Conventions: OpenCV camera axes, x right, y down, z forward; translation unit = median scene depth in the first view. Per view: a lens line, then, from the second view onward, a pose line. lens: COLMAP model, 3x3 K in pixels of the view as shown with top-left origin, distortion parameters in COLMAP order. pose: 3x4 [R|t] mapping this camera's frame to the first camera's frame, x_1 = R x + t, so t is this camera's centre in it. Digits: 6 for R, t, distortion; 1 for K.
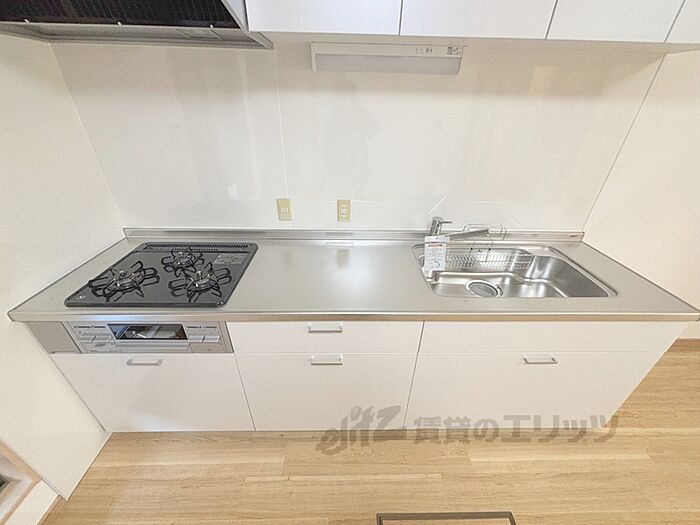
lens RADIAL K [[279.6, 0, 349.2], [0, 279.6, 262.2], [0, 0, 1]] dist [-0.000930, -0.000352]
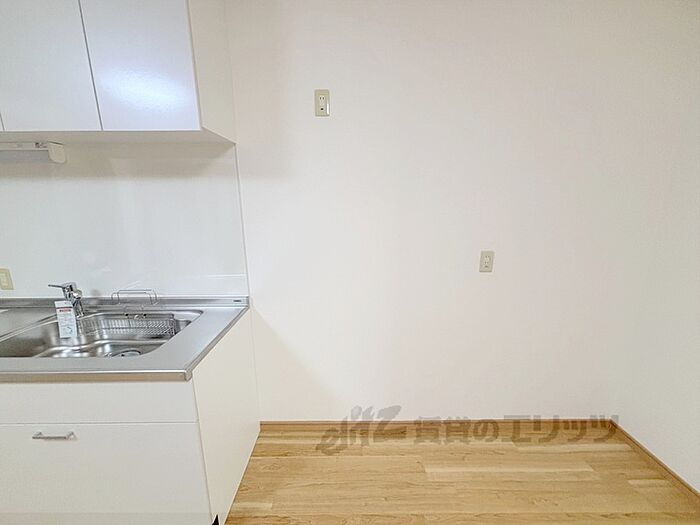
lens RADIAL K [[279.6, 0, 349.7], [0, 279.6, 258.0], [0, 0, 1]] dist [-0.000930, -0.000352]
pose [[0.996962, -0.010478, -0.077176, 1.544746], [-0.008996, 0.968784, -0.247742, -0.003414], [0.077363, 0.247684, 0.965747, 0.058640]]
